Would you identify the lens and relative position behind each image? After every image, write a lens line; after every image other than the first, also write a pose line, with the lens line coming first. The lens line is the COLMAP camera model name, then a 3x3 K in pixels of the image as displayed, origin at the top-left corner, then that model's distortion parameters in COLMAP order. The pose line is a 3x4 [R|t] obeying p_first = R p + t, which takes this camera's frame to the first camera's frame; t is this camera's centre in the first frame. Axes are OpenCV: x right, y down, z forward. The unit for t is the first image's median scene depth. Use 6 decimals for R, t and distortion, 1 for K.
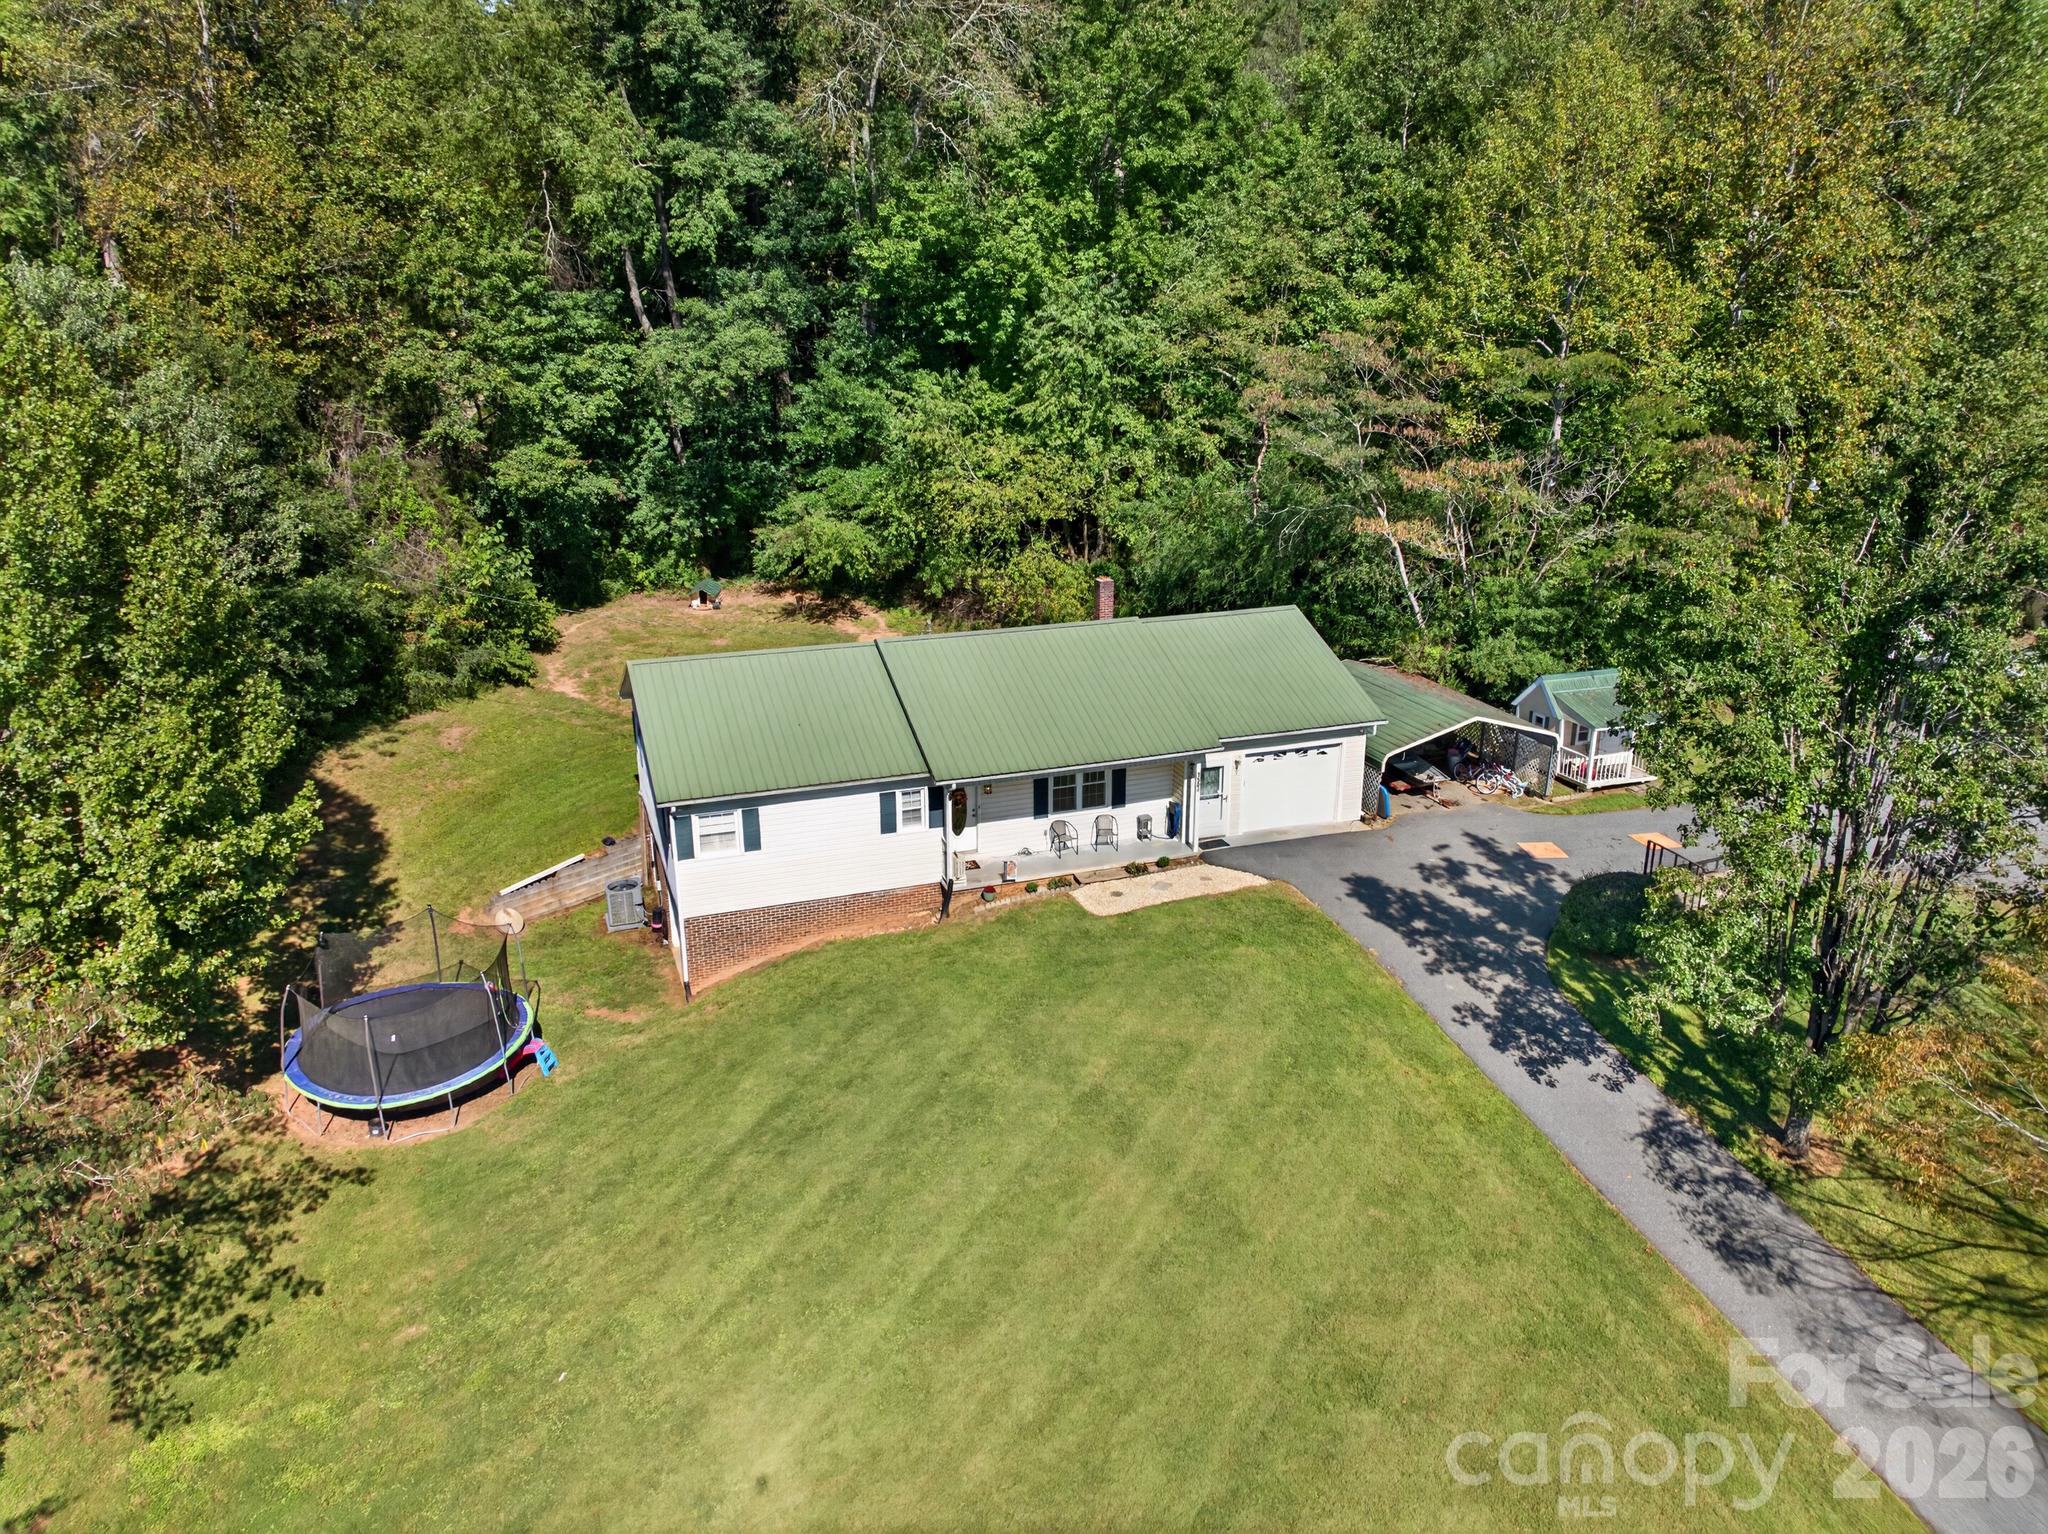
lens RADIAL K [[1397.8, 0, 1027.2], [0, 1397.8, 763.9], [0, 0, 1]] dist [-0.002185, -0.003965]
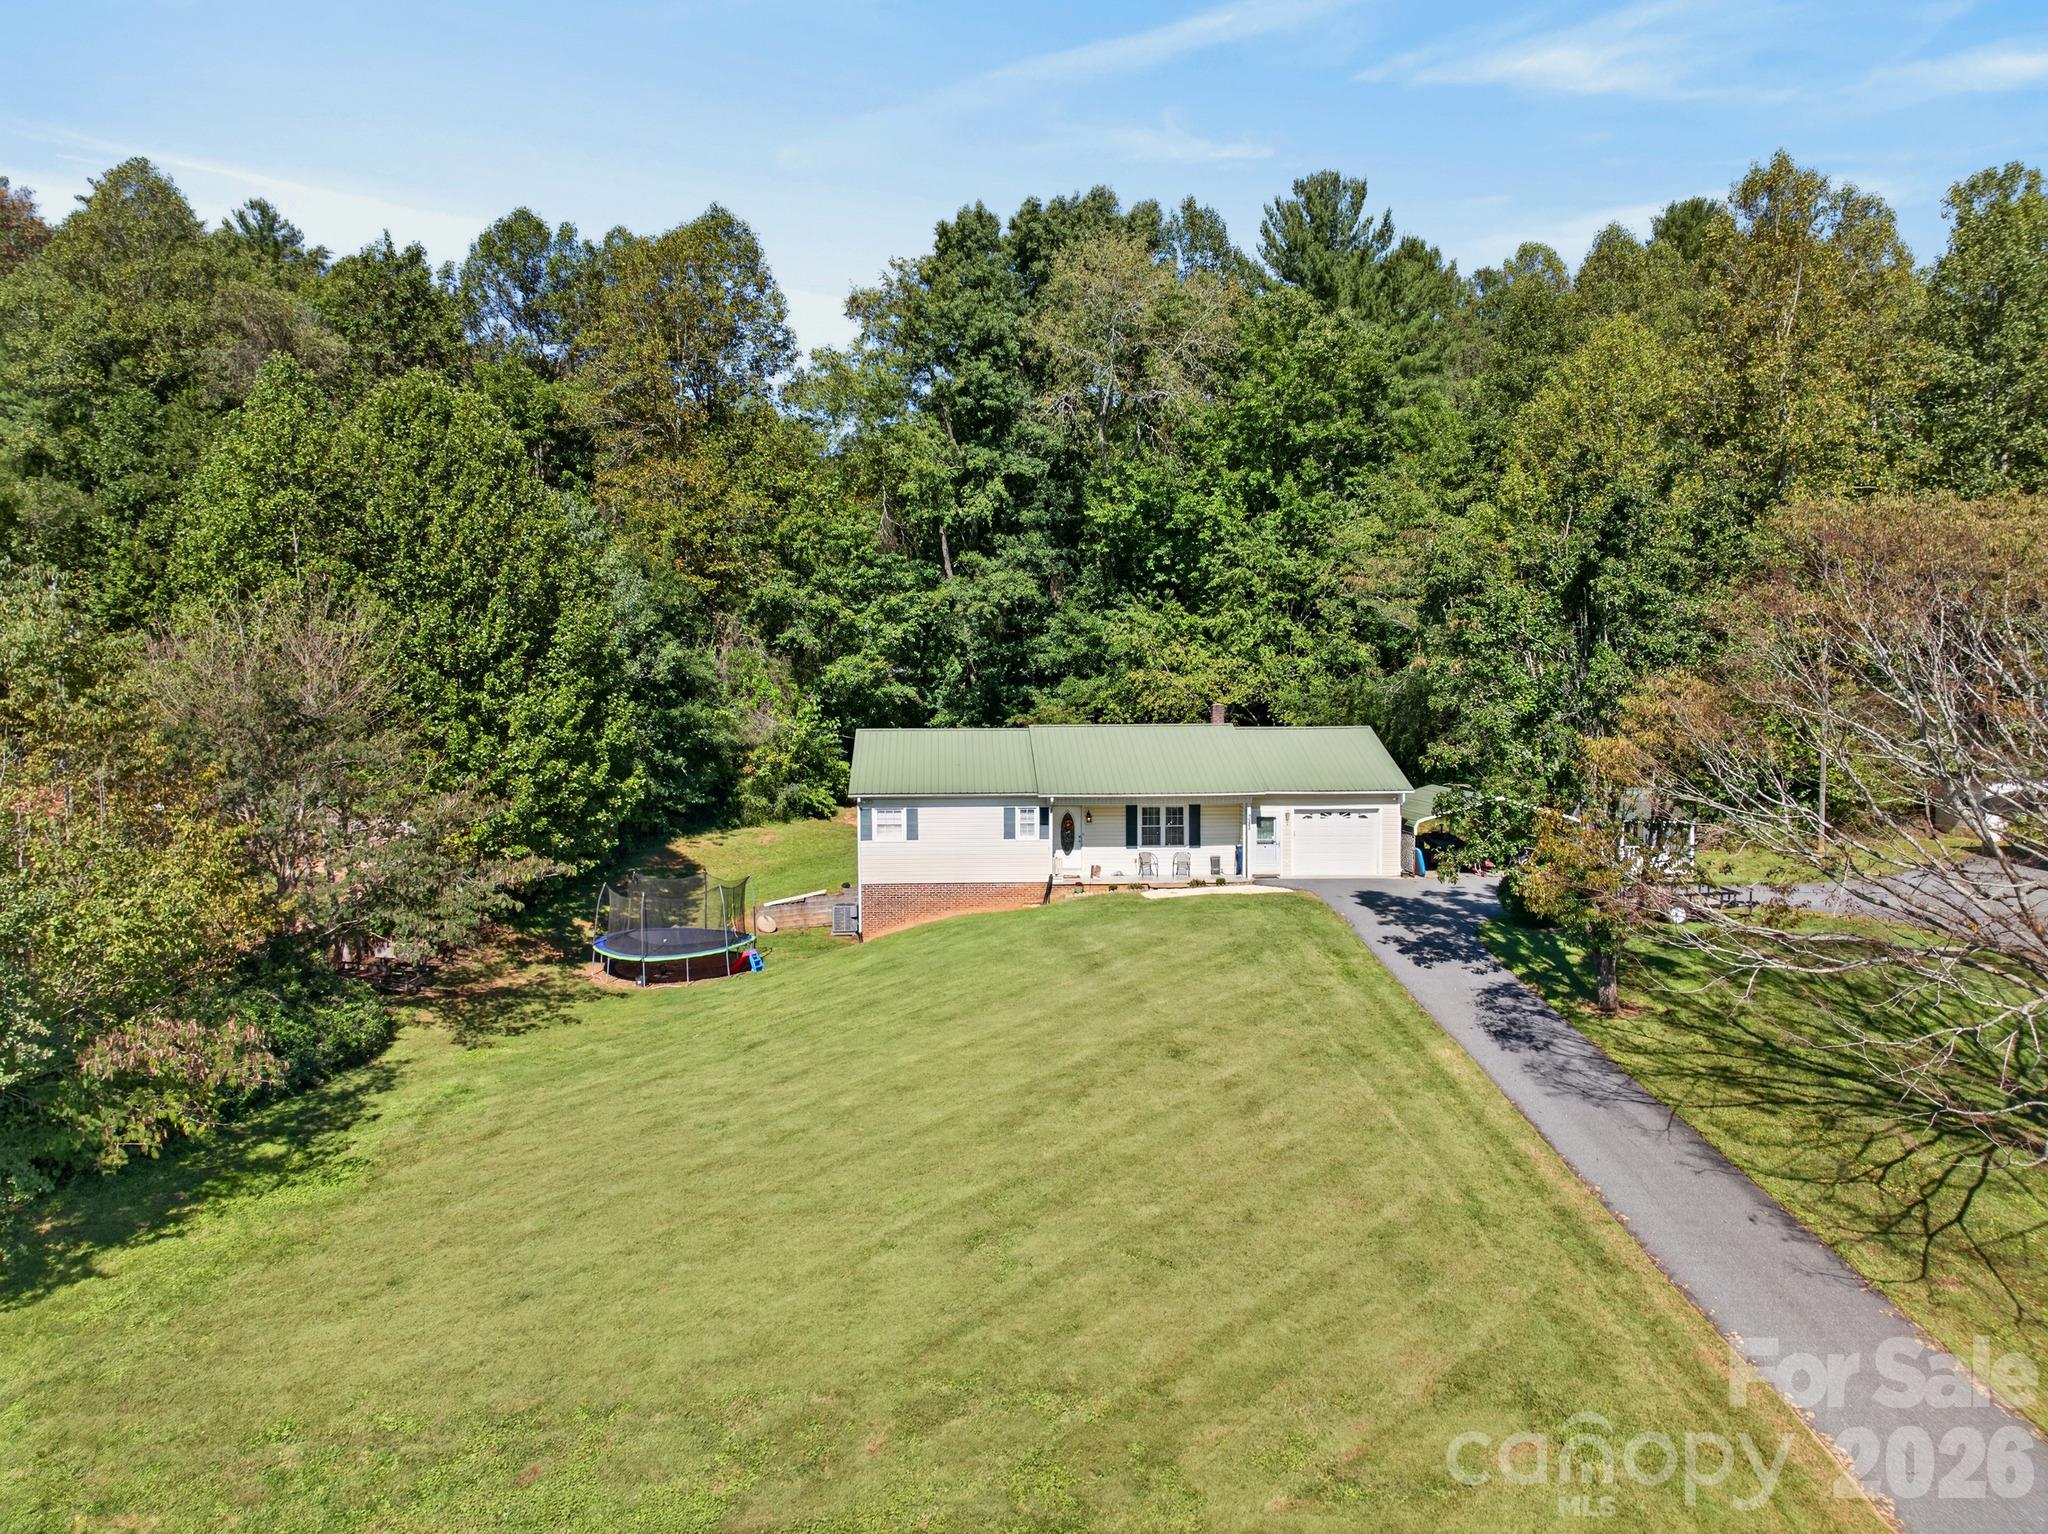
lens RADIAL K [[1397.6, 0, 1033.3], [0, 1397.6, 765.1], [0, 0, 1]] dist [0.031059, -0.048555]
pose [[0.958361, 0.006862, -0.285475, 0.294955], [-0.086156, 0.960072, -0.266154, 0.320198], [0.272251, 0.279668, 0.920688, -0.273644]]
